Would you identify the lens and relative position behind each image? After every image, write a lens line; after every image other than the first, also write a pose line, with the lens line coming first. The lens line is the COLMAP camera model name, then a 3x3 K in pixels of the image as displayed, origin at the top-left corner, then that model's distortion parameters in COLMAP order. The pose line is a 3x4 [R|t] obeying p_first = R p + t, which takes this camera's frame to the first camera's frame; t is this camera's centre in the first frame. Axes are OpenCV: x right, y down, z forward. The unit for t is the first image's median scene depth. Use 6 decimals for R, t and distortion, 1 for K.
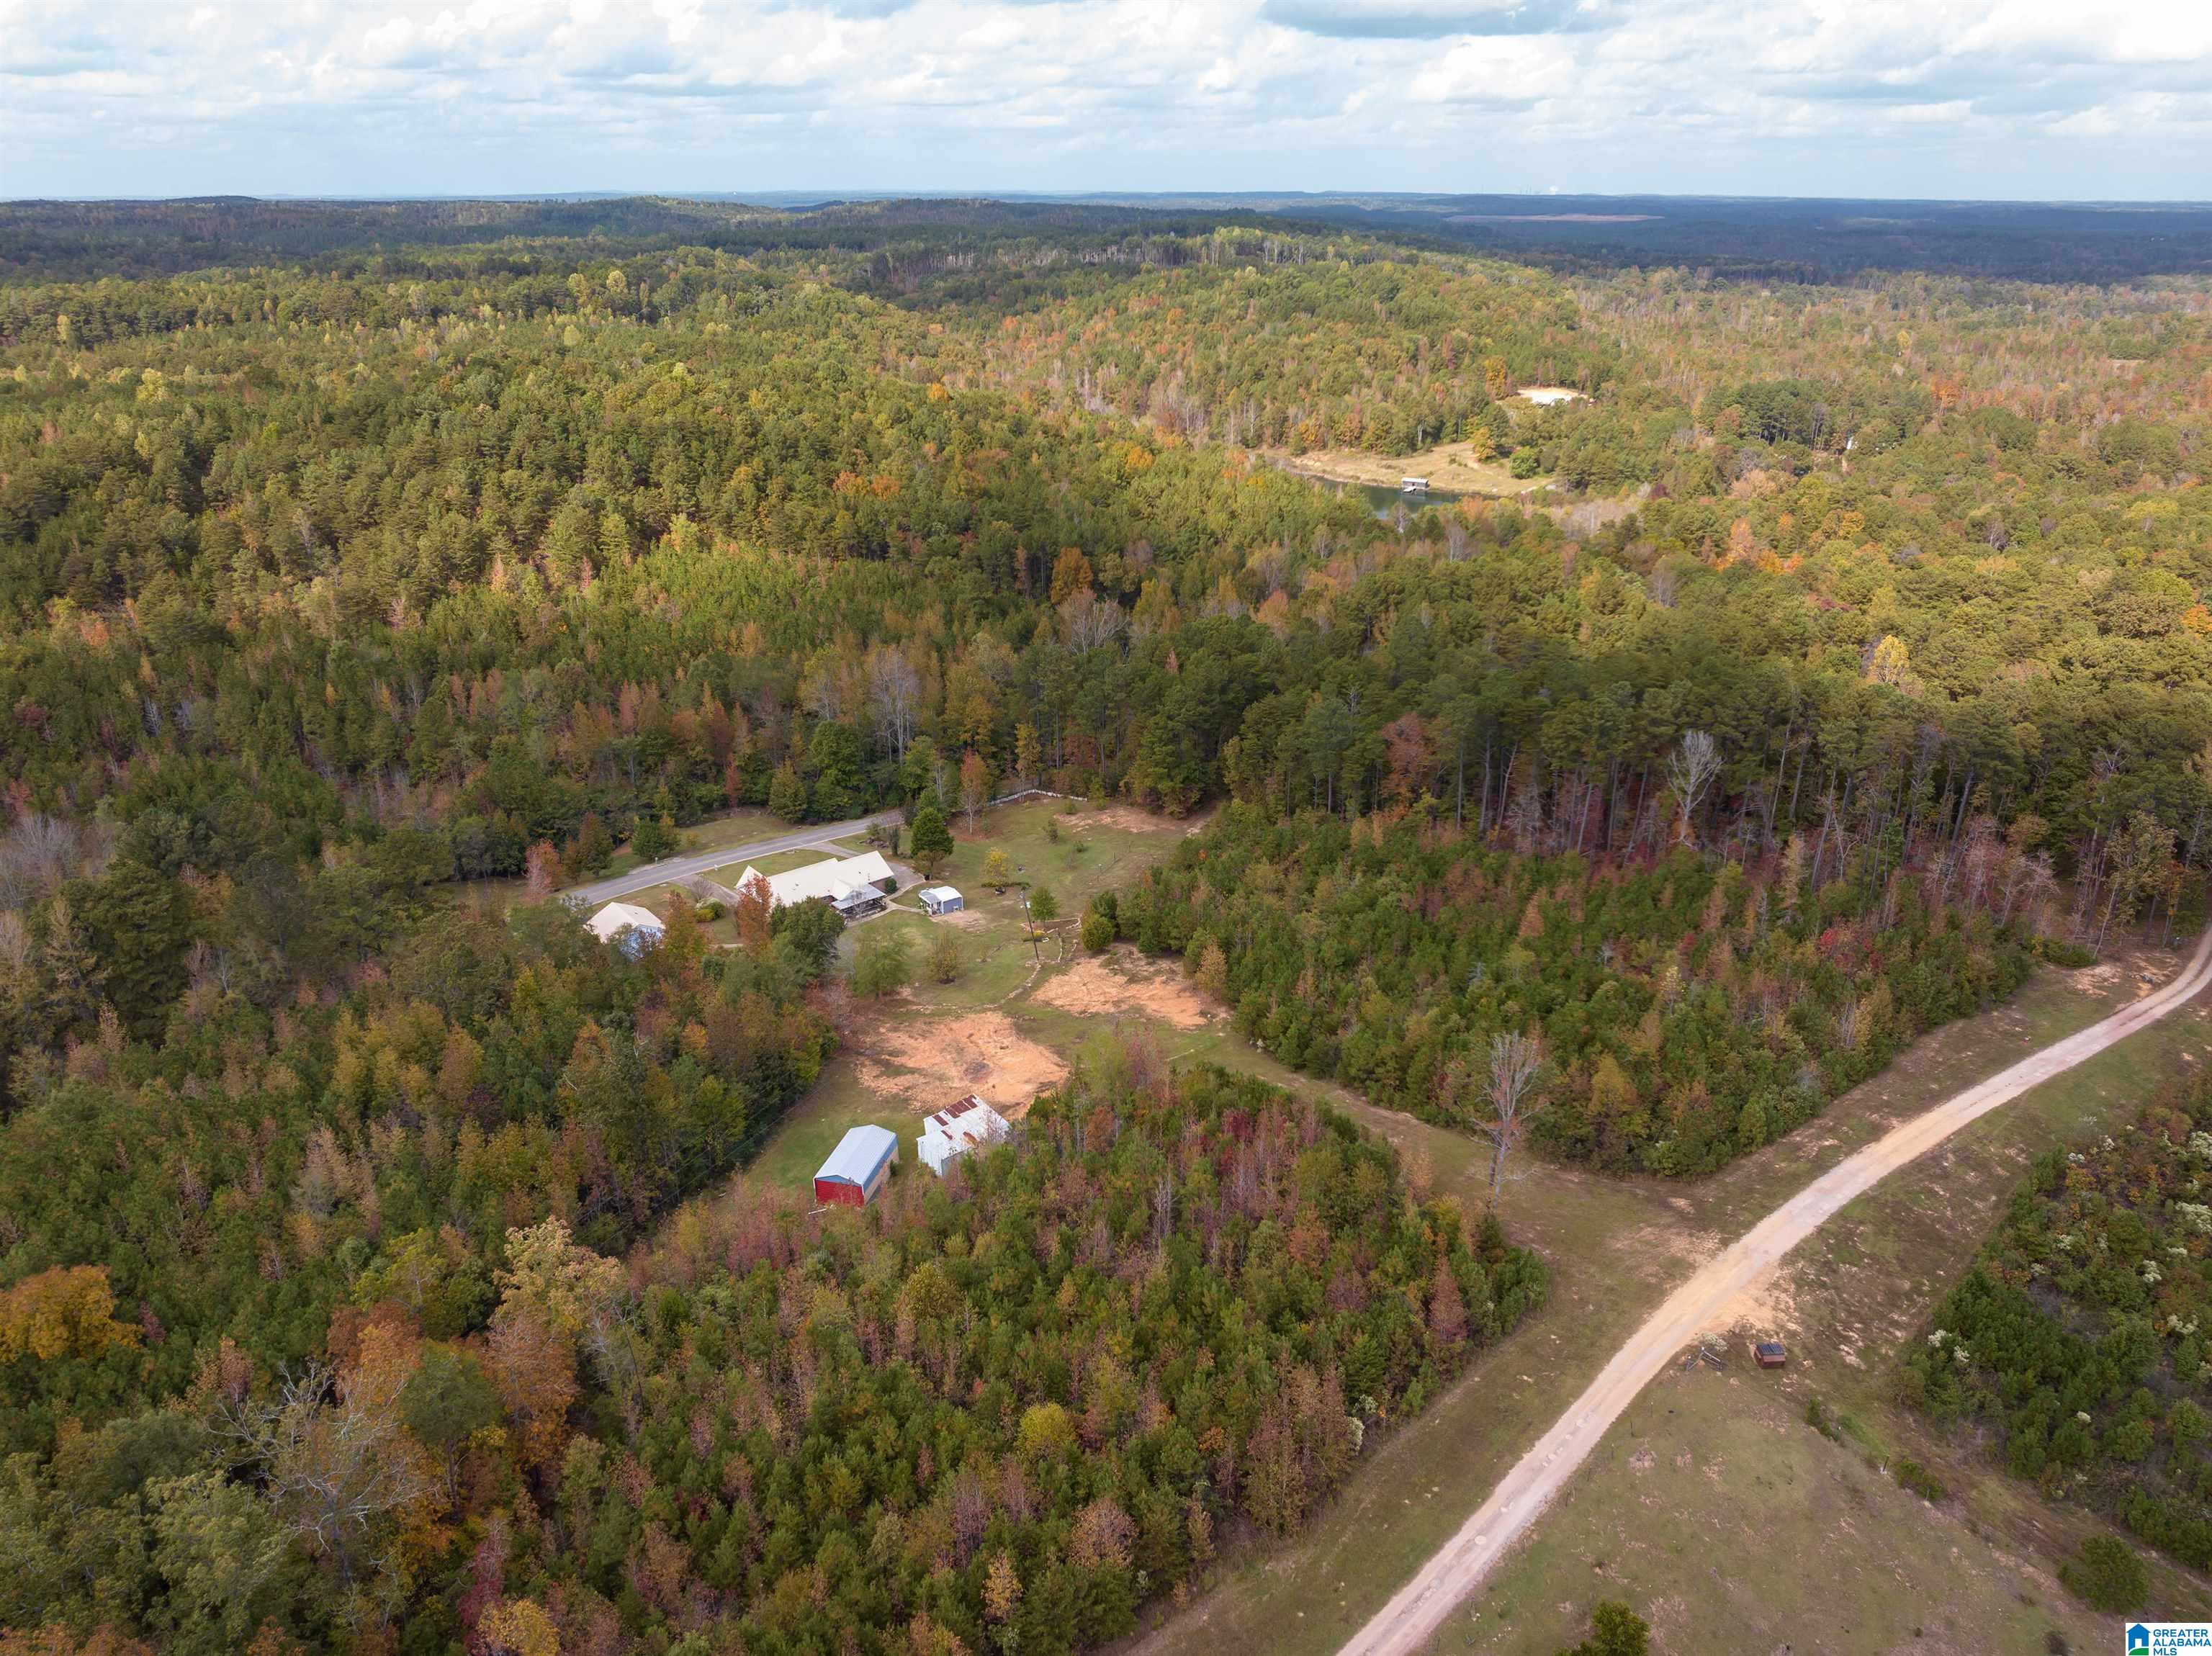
lens RADIAL K [[1569.2, 0, 1100.7], [0, 1569.2, 817.3], [0, 0, 1]] dist [-0.044044, 0.020791]
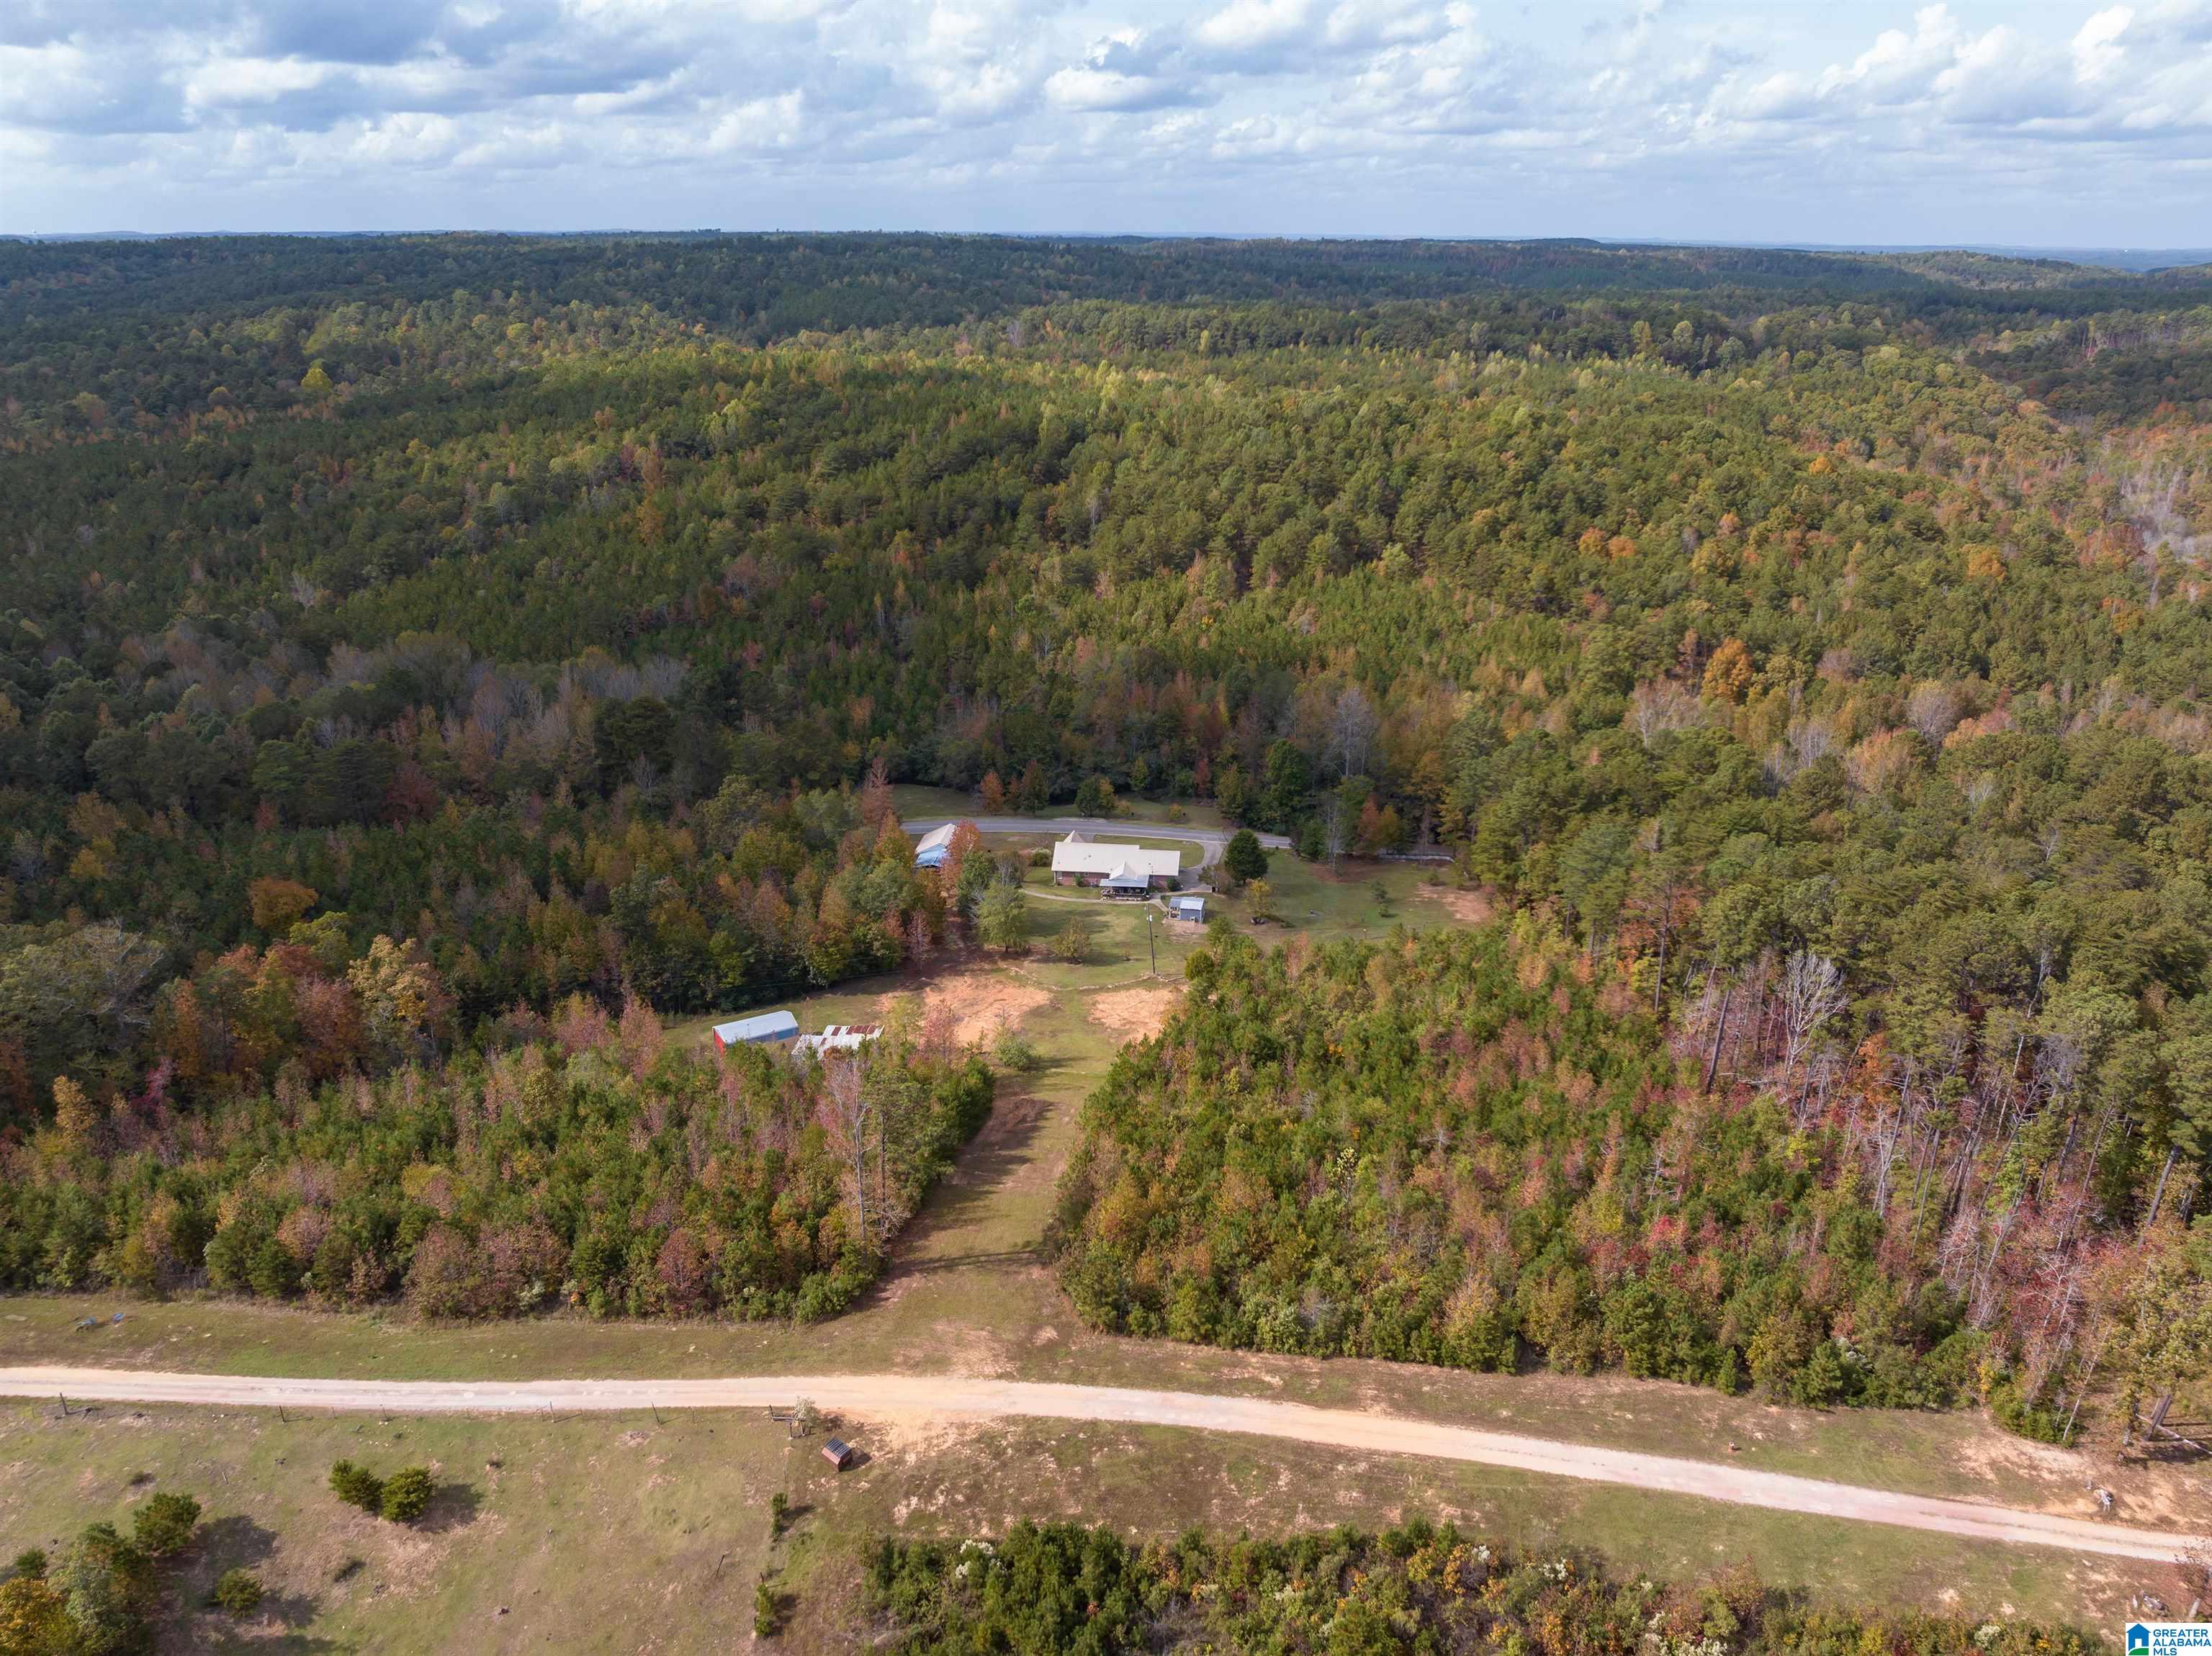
lens RADIAL K [[1569.2, 0, 1104.1], [0, 1569.2, 836.3], [0, 0, 1]] dist [-0.044044, 0.020791]
pose [[0.697662, 0.260033, -0.667571, 0.178173], [-0.271312, 0.958299, 0.089736, -0.023613], [0.663067, 0.118515, 0.739119, 0.059364]]
